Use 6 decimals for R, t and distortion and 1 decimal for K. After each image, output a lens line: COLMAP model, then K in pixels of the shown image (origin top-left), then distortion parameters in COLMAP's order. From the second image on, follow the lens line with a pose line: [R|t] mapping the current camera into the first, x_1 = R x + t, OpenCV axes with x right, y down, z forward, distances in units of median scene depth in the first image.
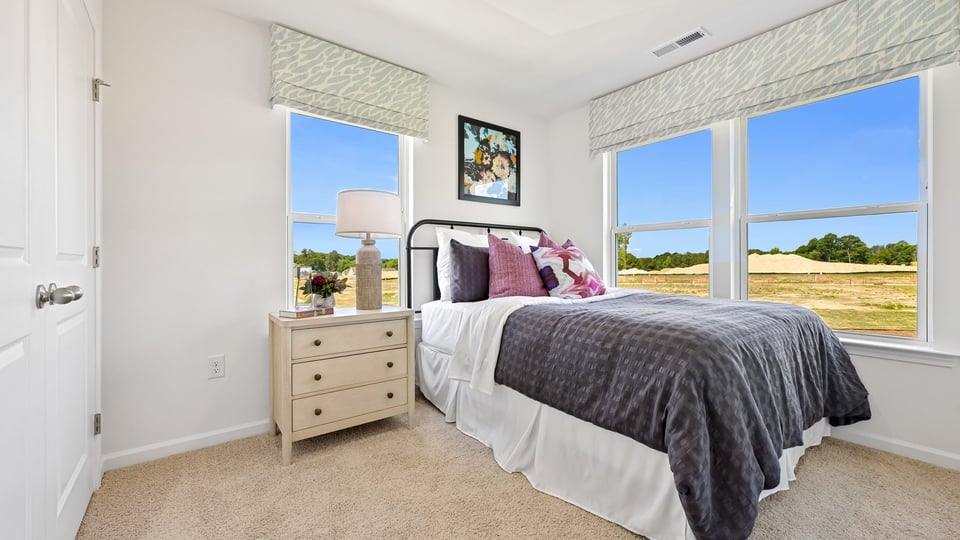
lens RADIAL K [[385.2, 0, 478.1], [0, 385.2, 265.2], [0, 0, 1]] dist [0.007835, -0.000873]
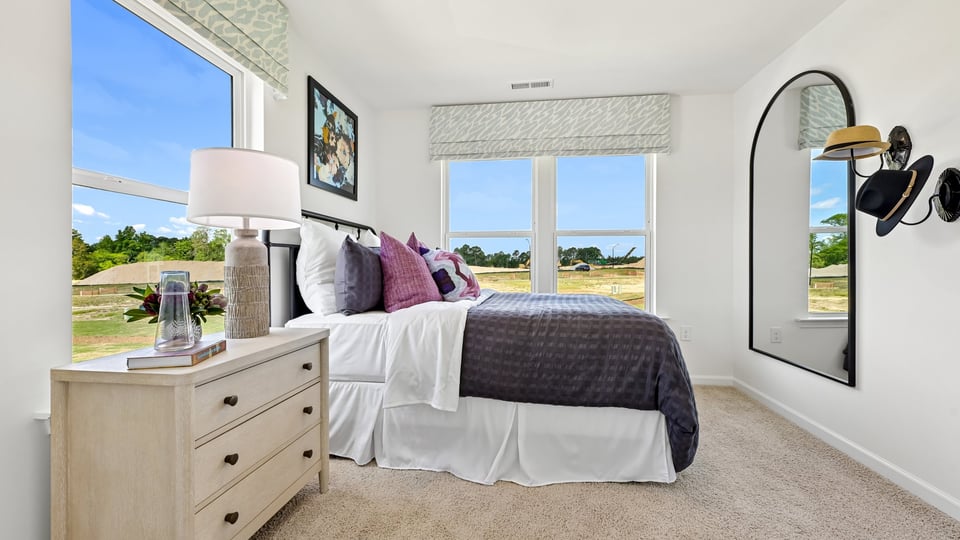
lens RADIAL K [[385.2, 0, 482.6], [0, 385.2, 269.4], [0, 0, 1]] dist [0.007835, -0.000873]
pose [[0.710302, -0.004768, 0.703881, -0.431364], [0.002139, 0.999987, 0.004614, -0.000494], [-0.703894, -0.001772, 0.710303, 0.241601]]
